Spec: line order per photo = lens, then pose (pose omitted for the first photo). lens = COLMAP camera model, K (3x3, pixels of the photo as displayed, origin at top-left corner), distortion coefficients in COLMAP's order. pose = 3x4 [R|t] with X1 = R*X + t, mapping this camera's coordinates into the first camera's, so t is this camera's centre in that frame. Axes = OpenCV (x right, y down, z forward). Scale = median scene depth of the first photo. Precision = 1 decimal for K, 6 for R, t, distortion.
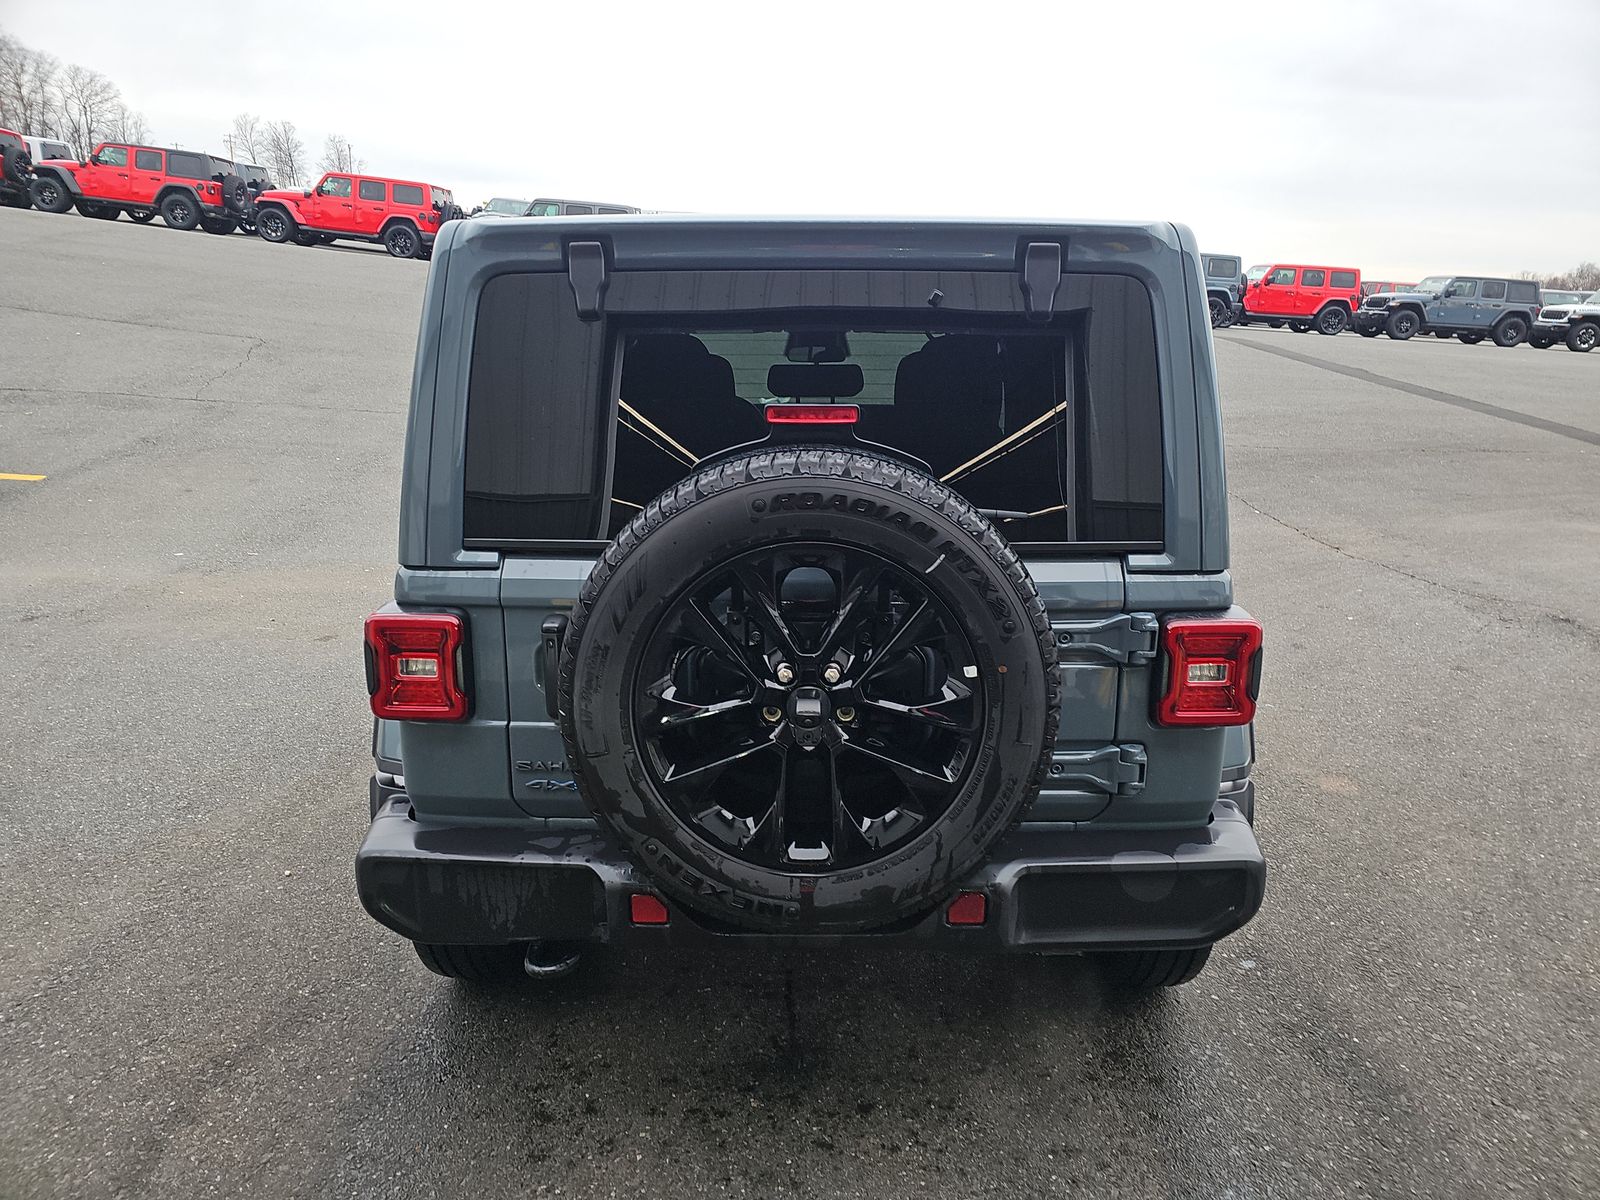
lens RADIAL K [[1064.9, 0, 800.5], [0, 1064.9, 595.3], [0, 0, 1]] dist [0.043521, -0.039438]
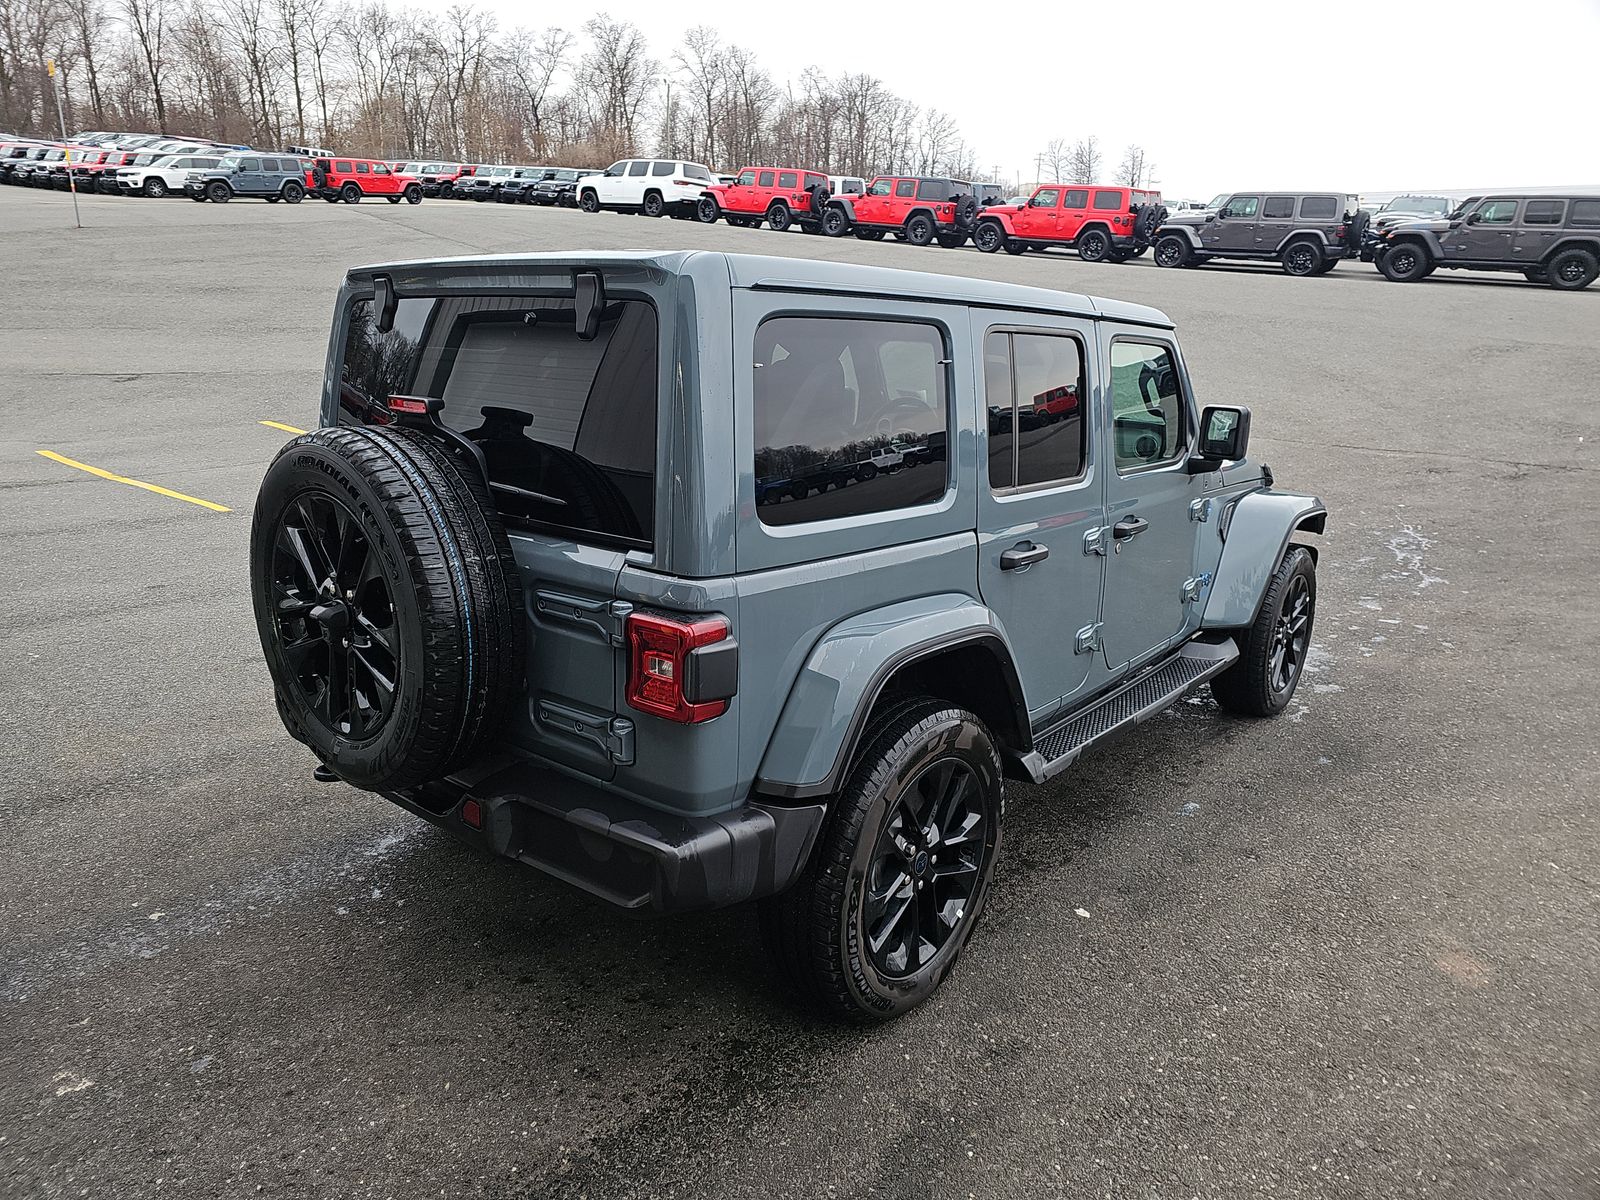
lens RADIAL K [[1086.0, 0, 801.8], [0, 1086.0, 570.5], [0, 0, 1]] dist [0.049366, -0.040799]
pose [[0.754548, 0.146027, -0.639792, 0.145461], [-0.160917, 0.986335, 0.035342, -0.010557], [0.636210, 0.076286, 0.767735, 0.030013]]
